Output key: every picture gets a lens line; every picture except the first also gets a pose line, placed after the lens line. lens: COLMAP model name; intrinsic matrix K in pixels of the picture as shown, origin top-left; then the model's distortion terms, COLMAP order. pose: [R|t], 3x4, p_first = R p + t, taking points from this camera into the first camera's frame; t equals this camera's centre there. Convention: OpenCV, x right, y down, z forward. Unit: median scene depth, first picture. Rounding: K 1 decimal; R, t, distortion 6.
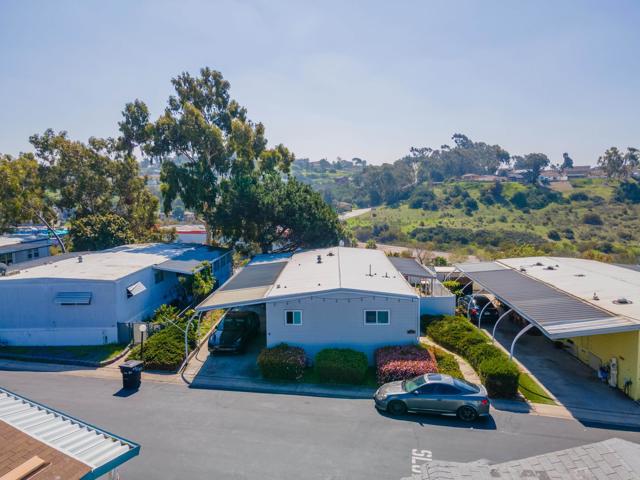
lens RADIAL K [[470.6, 0, 318.9], [0, 470.6, 241.8], [0, 0, 1]] dist [0.041452, 0.025409]
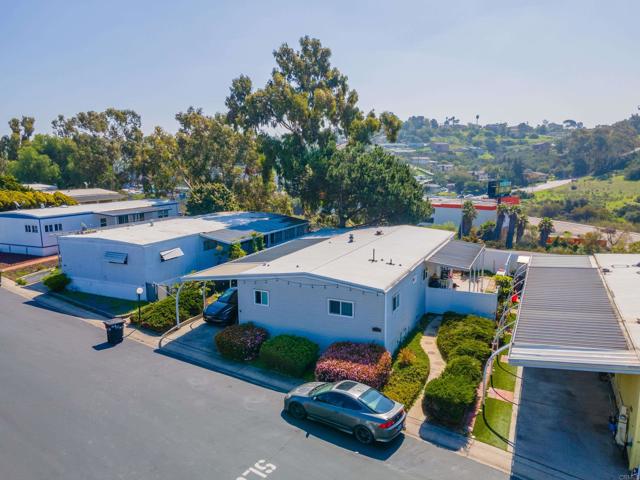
lens RADIAL K [[470.6, 0, 318.9], [0, 470.6, 241.5], [0, 0, 1]] dist [0.041452, 0.025409]
pose [[0.917281, 0.071015, -0.391858, 0.048214], [-0.045194, 0.996178, 0.074741, -0.003619], [0.395668, -0.050849, 0.916985, 0.018636]]
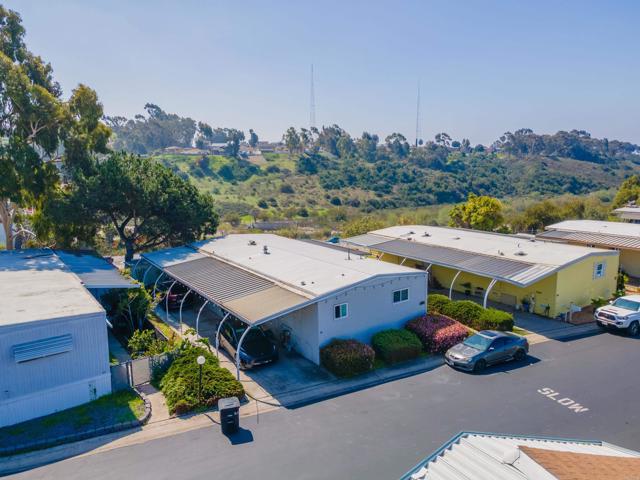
lens RADIAL K [[470.6, 0, 320.9], [0, 470.6, 241.4], [0, 0, 1]] dist [0.041452, 0.025409]
pose [[0.792107, -0.106705, 0.600983, -0.075731], [0.071530, 0.994044, 0.082216, -0.007918], [-0.606176, -0.022135, 0.795022, 0.027080]]
